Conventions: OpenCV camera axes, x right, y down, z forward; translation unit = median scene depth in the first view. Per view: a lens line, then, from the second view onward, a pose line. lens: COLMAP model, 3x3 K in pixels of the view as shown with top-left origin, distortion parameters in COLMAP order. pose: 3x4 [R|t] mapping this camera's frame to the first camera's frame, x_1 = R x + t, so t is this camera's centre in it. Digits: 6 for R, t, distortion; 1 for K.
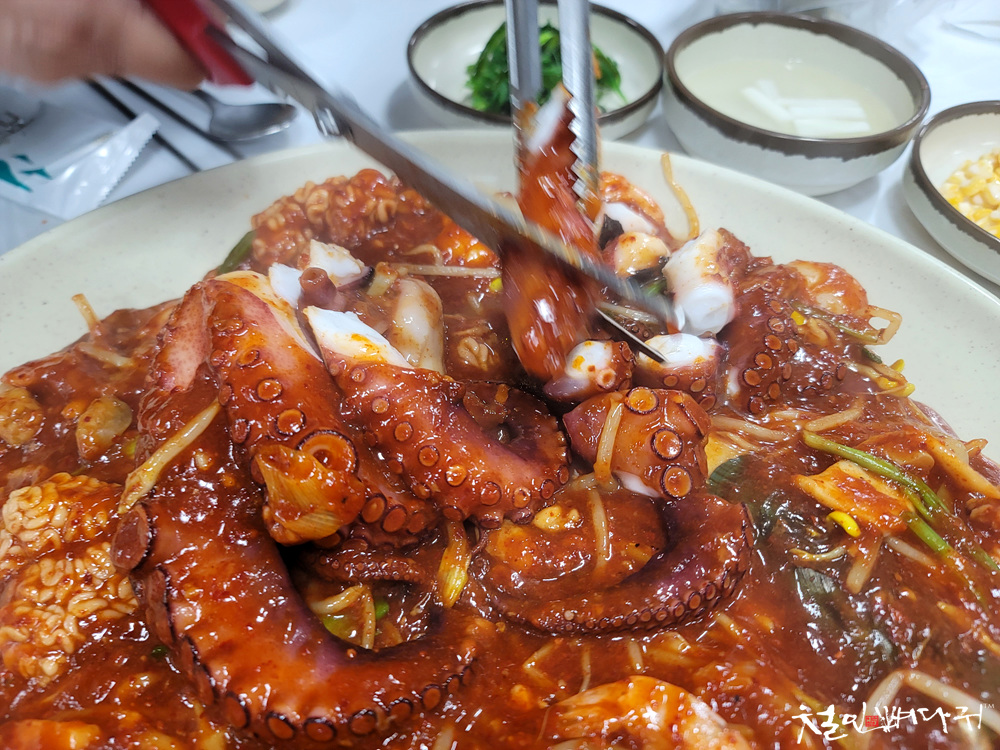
lens RADIAL K [[766.3, 0, 500.5], [0, 766.3, 379.3], [0, 0, 1]] dist [0.002040, 0.004246]
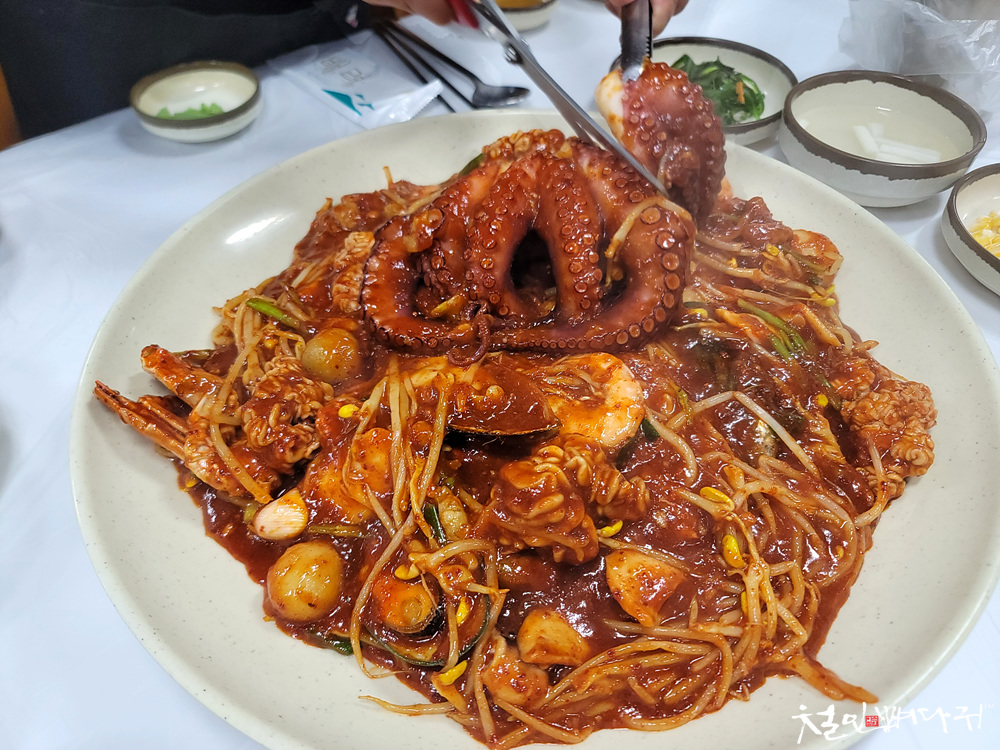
lens RADIAL K [[766.3, 0, 502.1], [0, 766.3, 378.5], [0, 0, 1]] dist [0.002040, 0.004246]
pose [[0.942001, 0.236856, -0.237767, 0.199166], [-0.239269, 0.970766, 0.019095, 0.202523], [0.235338, 0.038903, 0.971135, -0.513599]]
